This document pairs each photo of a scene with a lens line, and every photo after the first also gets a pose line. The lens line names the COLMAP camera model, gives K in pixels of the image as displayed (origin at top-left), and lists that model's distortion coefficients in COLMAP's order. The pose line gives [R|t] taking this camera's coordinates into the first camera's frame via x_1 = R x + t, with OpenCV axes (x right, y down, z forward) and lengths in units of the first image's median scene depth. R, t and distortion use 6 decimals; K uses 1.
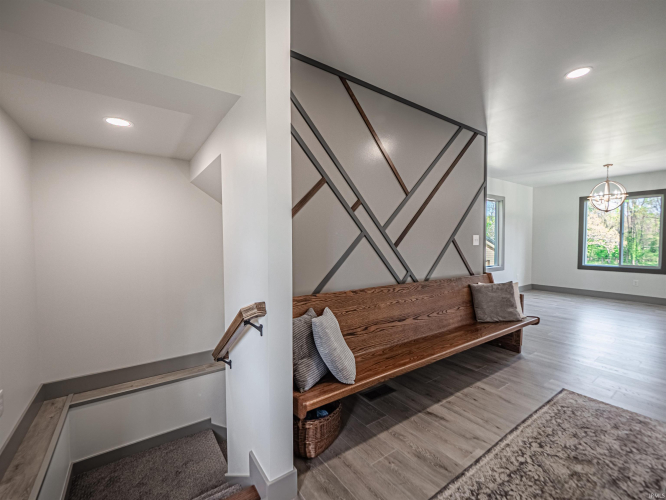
lens RADIAL K [[285.2, 0, 330.9], [0, 285.2, 249.8], [0, 0, 1]] dist [-0.001573, -0.000213]
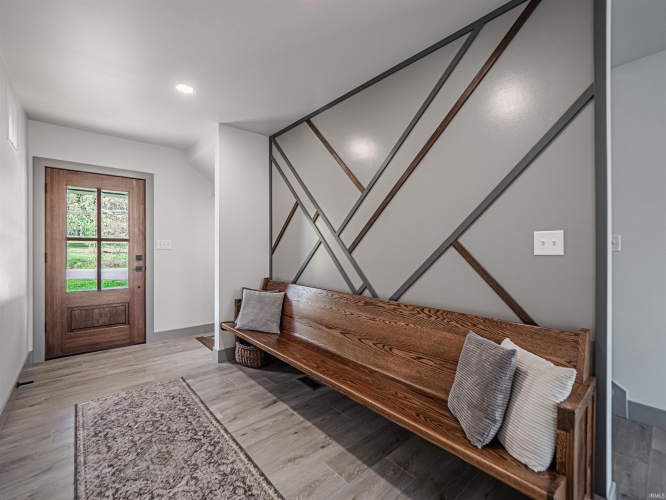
lens RADIAL K [[285.2, 0, 330.9], [0, 285.2, 249.8], [0, 0, 1]] dist [-0.001573, -0.000213]
pose [[0.122084, 0.004404, -0.992510, 1.171830], [-0.033793, 0.999429, 0.000278, -0.017932], [0.991944, 0.033506, 0.122163, 0.848022]]
